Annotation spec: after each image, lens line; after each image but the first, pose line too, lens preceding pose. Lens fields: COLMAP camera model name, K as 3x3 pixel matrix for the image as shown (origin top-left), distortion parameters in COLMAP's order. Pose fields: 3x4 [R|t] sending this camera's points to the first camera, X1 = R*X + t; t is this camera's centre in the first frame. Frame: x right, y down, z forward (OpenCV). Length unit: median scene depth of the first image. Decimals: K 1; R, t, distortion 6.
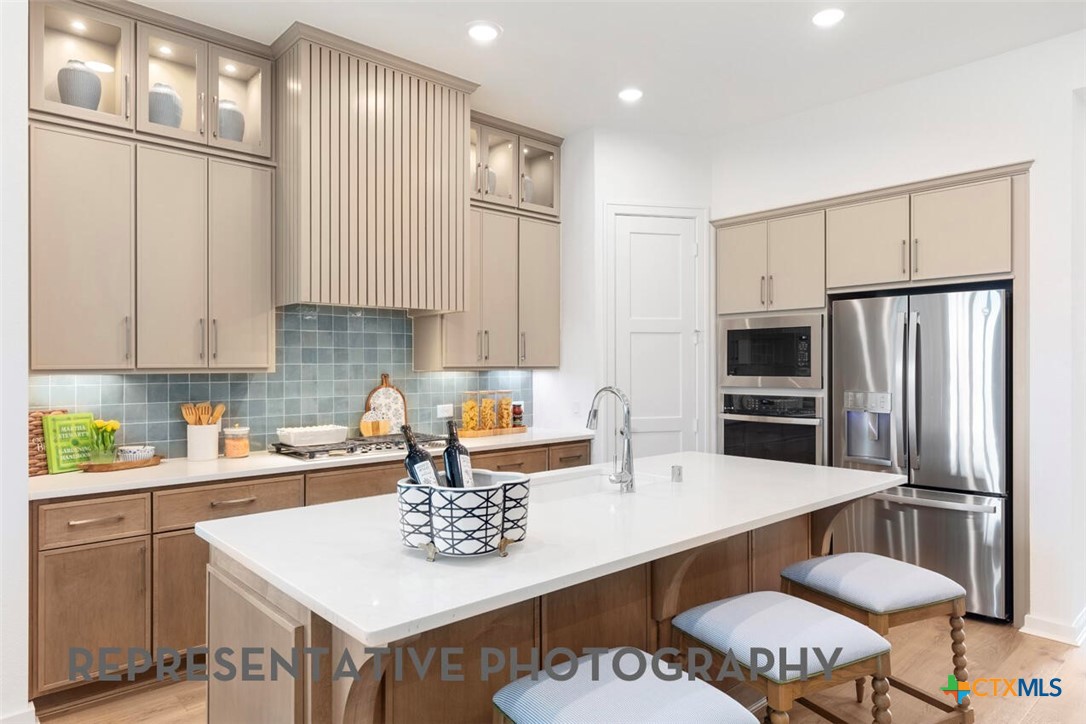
lens RADIAL K [[669.1, 0, 543.0], [0, 669.1, 362.0], [0, 0, 1]] dist [0.001234, -0.000044]
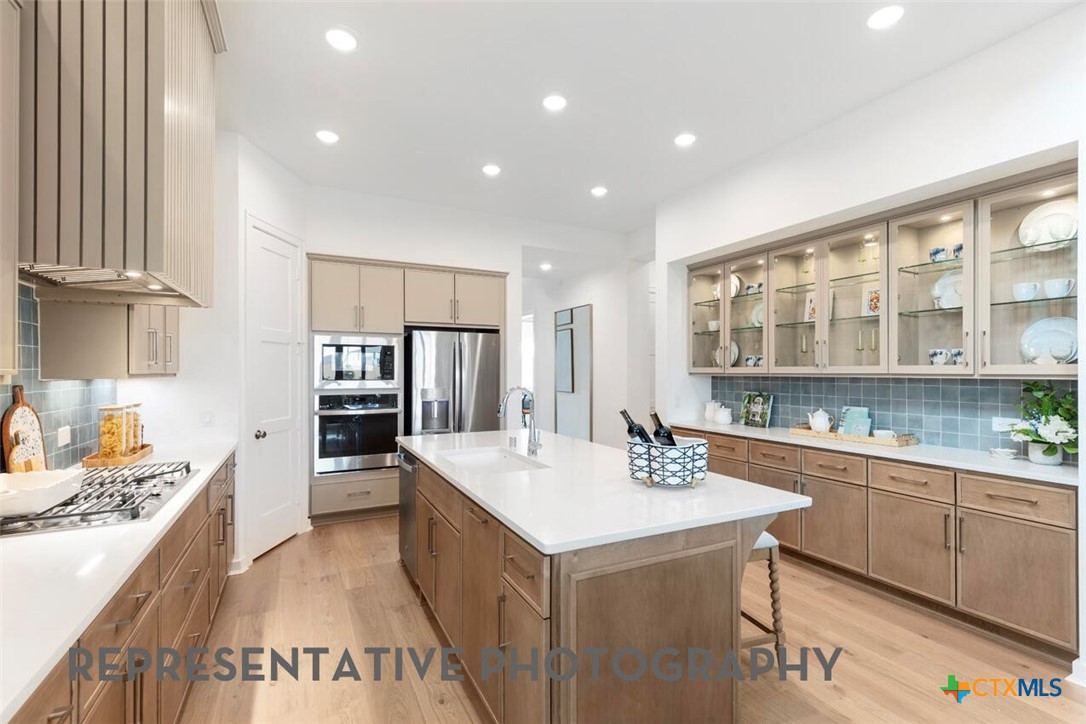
lens RADIAL K [[488.8, 0, 543.0], [0, 488.8, 362.0], [0, 0, 1]] dist [0.000951, 0.000197]
pose [[0.269300, 0.018847, 0.962872, -0.551791], [-0.009144, 0.999813, -0.017013, -0.001821], [-0.963013, -0.004223, 0.269422, 0.399544]]
